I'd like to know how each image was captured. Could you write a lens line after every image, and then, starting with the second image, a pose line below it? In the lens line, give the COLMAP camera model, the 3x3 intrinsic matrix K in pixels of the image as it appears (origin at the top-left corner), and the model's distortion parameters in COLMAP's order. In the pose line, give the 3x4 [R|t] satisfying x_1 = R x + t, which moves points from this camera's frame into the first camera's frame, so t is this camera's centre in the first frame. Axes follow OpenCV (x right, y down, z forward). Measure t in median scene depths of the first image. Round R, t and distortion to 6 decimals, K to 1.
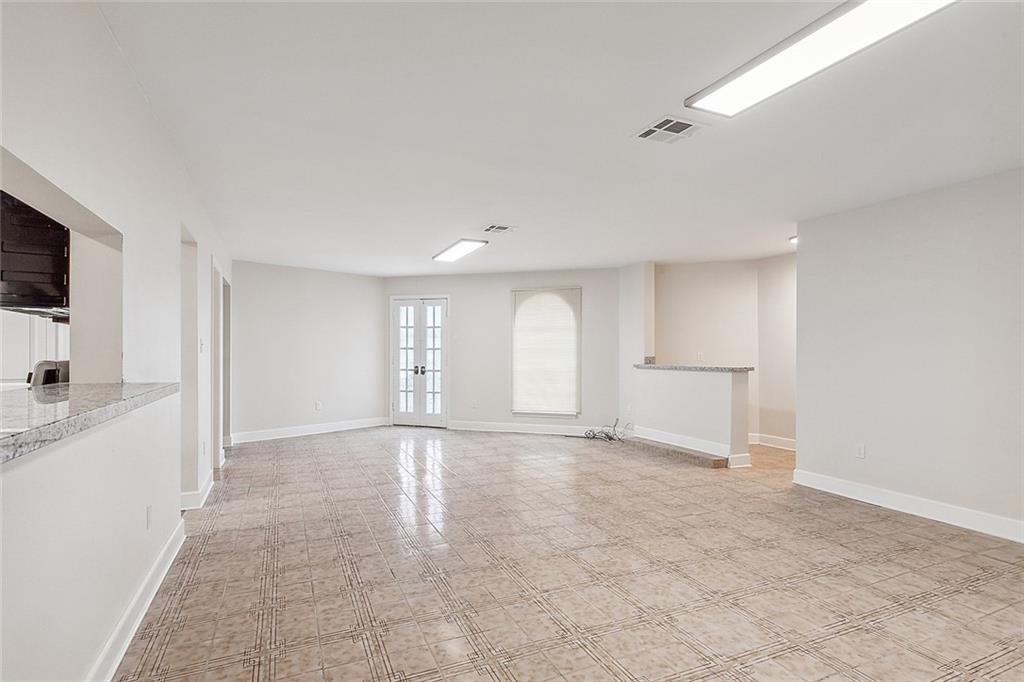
lens RADIAL K [[506.2, 0, 511.7], [0, 506.2, 354.0], [0, 0, 1]] dist [0.005069, 0.000813]
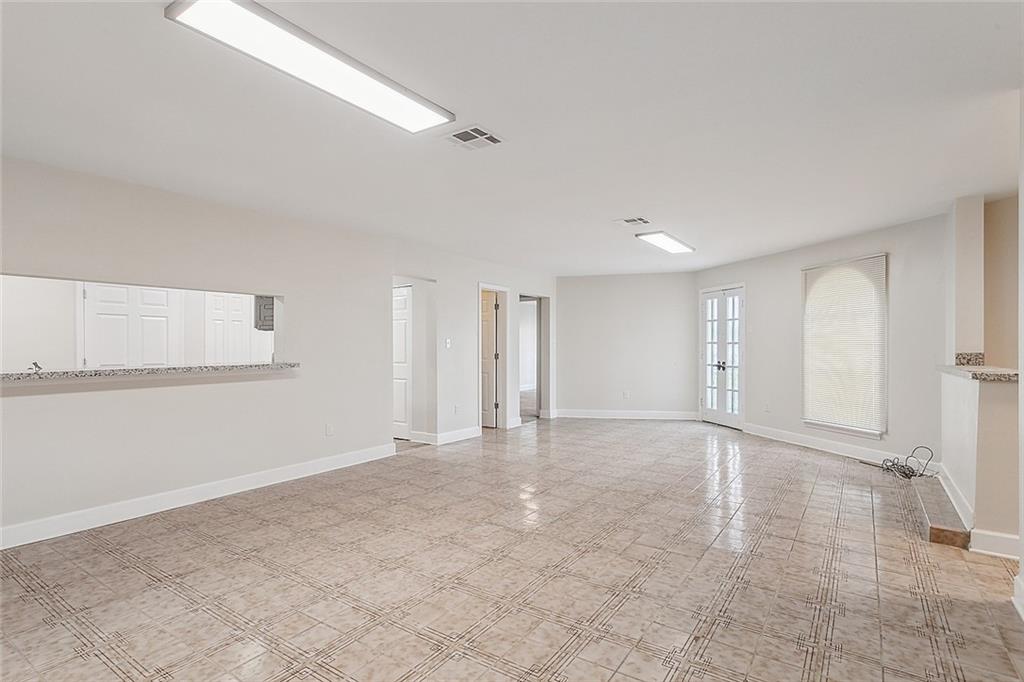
lens RADIAL K [[511.0, 0, 512.4], [0, 511.0, 345.4], [0, 0, 1]] dist [0.003651, 0.000641]
pose [[0.518673, -0.005939, -0.854952, 0.494024], [0.002268, 0.999982, -0.005571, -0.001651], [0.854970, 0.000951, 0.518677, 0.198654]]
